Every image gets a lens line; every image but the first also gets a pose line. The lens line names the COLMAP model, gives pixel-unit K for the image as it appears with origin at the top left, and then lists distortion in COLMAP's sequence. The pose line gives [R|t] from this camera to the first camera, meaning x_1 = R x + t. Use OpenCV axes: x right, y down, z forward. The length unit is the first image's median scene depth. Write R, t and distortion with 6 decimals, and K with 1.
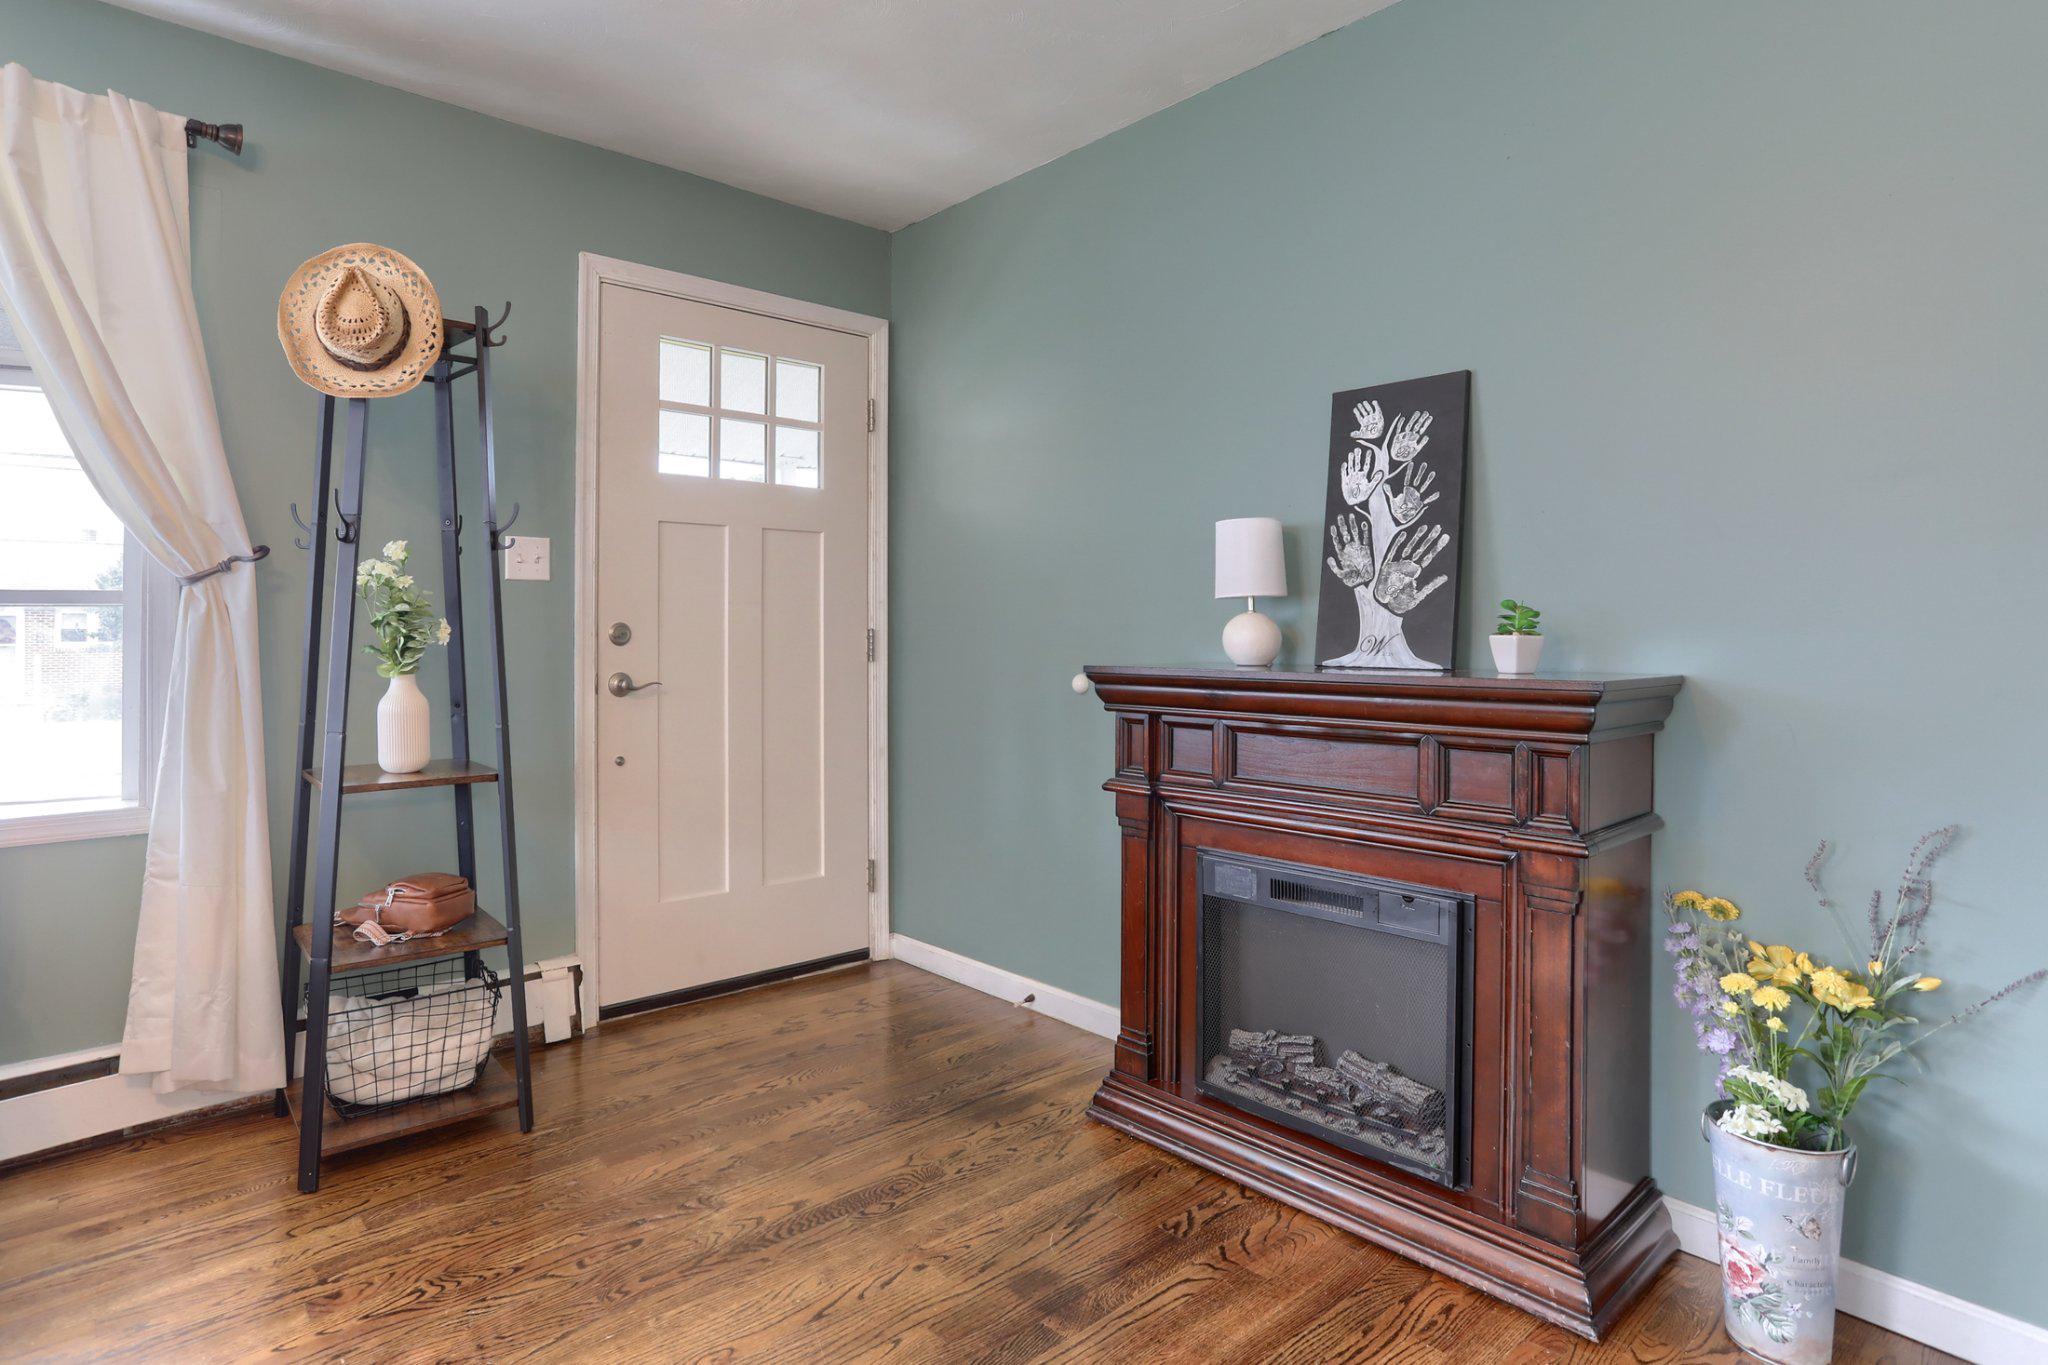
lens RADIAL K [[1065.1, 0, 985.7], [0, 1065.1, 635.5], [0, 0, 1]] dist [-0.043529, 0.021895]
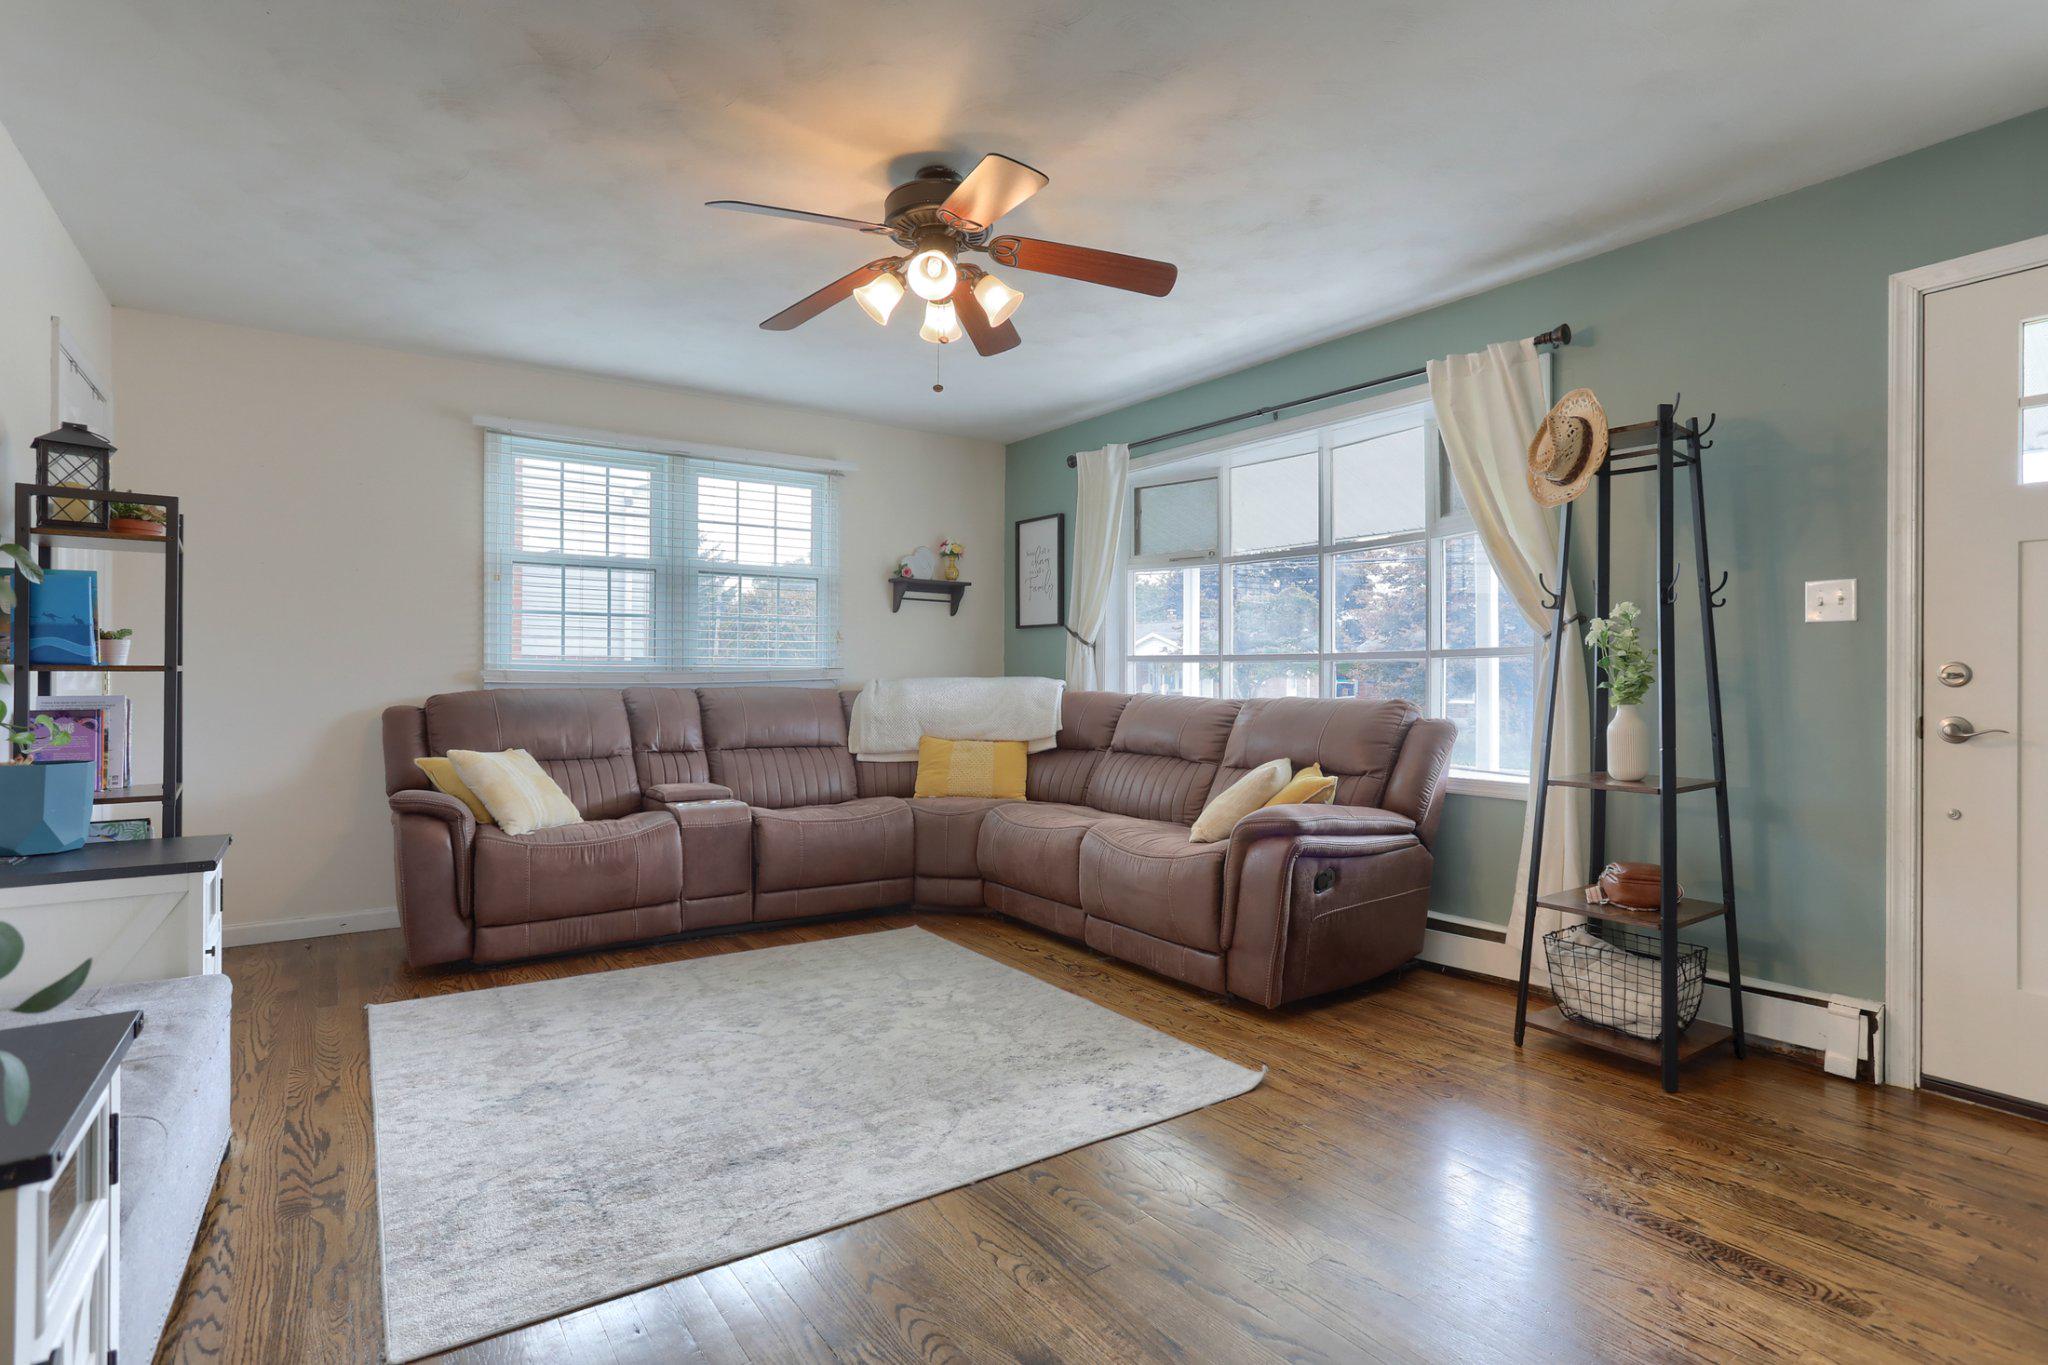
lens RADIAL K [[1022.0, 0, 1022.3], [0, 1022.0, 672.9], [0, 0, 1]] dist [-0.061839, 0.020243]
pose [[-0.105811, 0.001295, -0.994385, 0.756596], [-0.001420, 0.999998, 0.001454, -0.001809], [0.994385, 0.001566, -0.105809, 0.393546]]
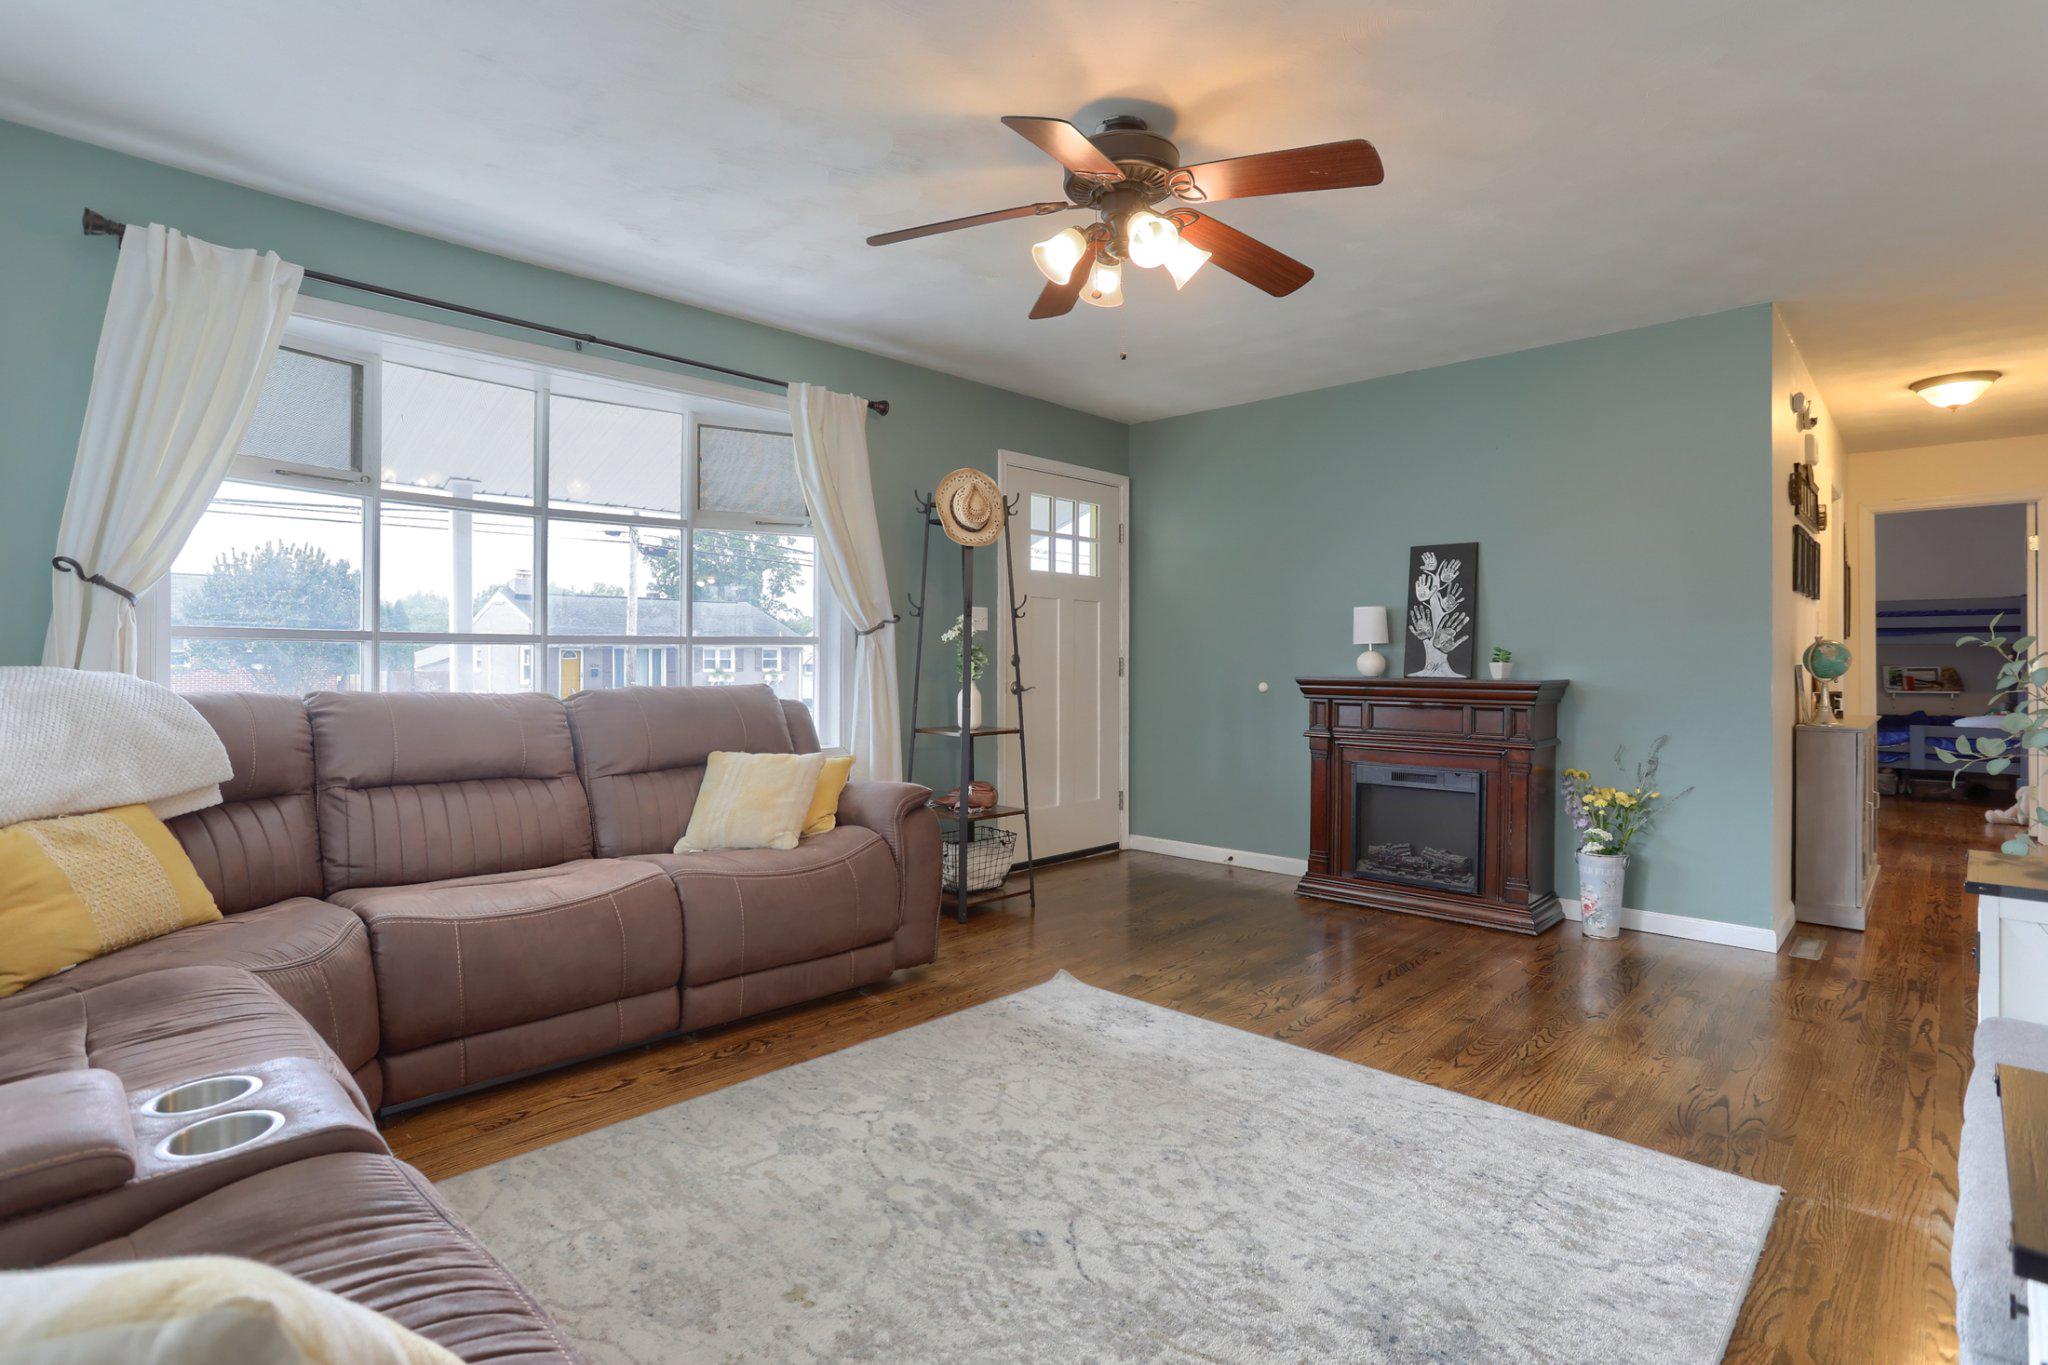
lens RADIAL K [[1008.6, 0, 1026.5], [0, 1008.6, 671.4], [0, 0, 1]] dist [-0.034506, 0.000353]
pose [[0.994753, 0.002882, 0.102264, -0.646845], [-0.004004, 0.999934, 0.010769, -0.000528], [-0.102226, -0.011122, 0.994699, -0.922665]]
